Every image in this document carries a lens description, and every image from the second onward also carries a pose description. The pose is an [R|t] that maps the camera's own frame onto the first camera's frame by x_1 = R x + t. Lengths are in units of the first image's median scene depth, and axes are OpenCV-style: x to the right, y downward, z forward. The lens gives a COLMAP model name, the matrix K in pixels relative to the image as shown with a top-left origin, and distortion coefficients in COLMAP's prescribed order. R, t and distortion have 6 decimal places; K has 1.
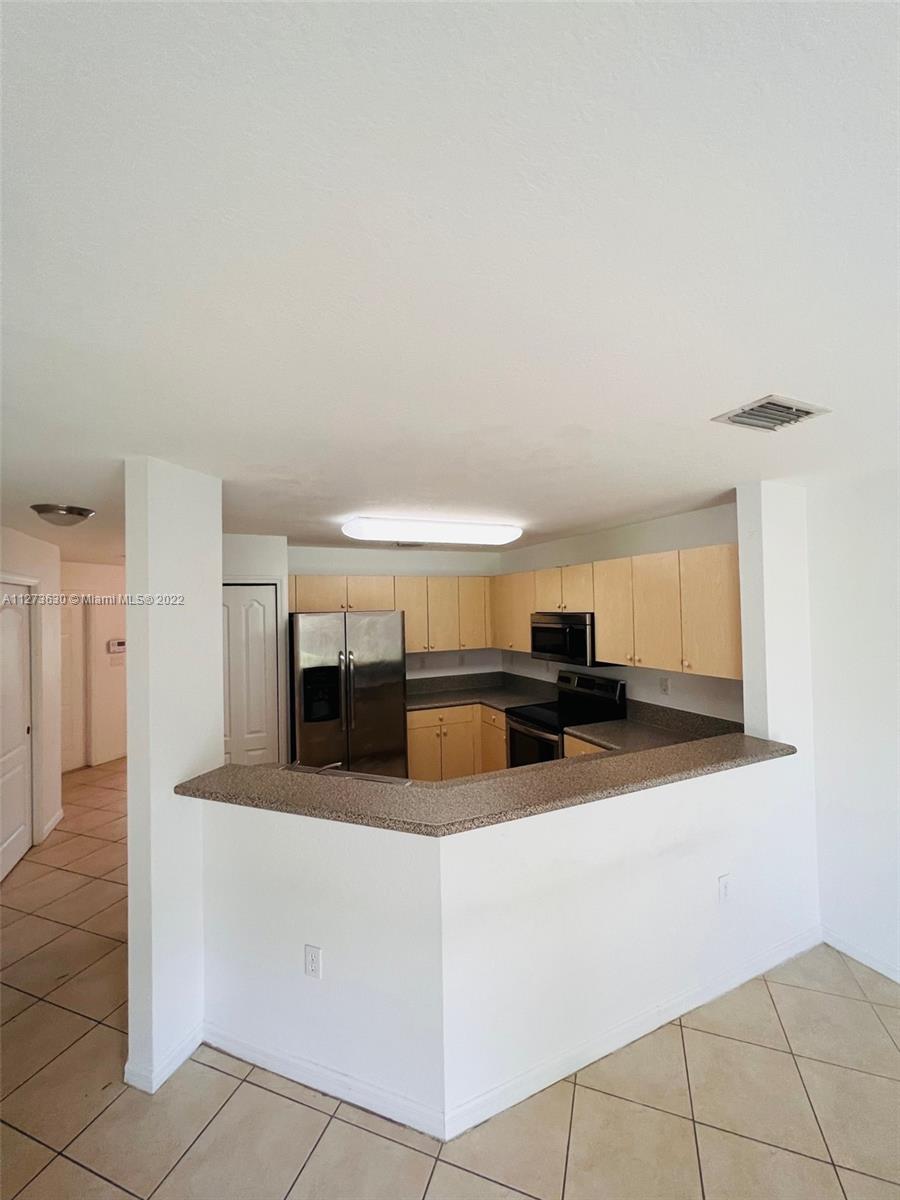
lens RADIAL K [[482.4, 0, 458.2], [0, 482.4, 602.6], [0, 0, 1]] dist [0.001038, -0.000128]
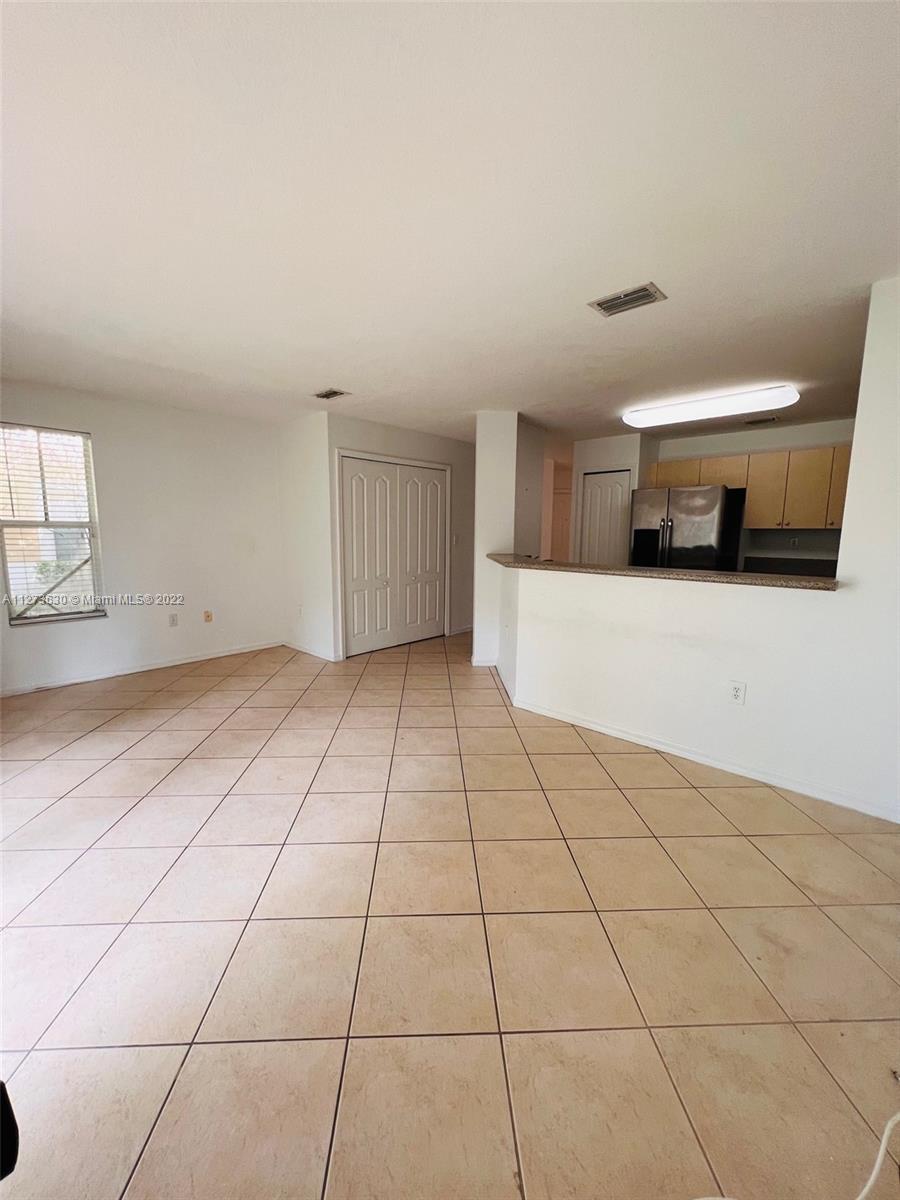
lens RADIAL K [[482.4, 0, 458.2], [0, 482.4, 602.6], [0, 0, 1]] dist [0.001038, -0.000128]
pose [[0.400370, 0.158646, -0.902516, 1.241958], [-0.003969, 0.985190, 0.171418, 0.169828], [0.916345, -0.065049, 0.395070, -0.065954]]
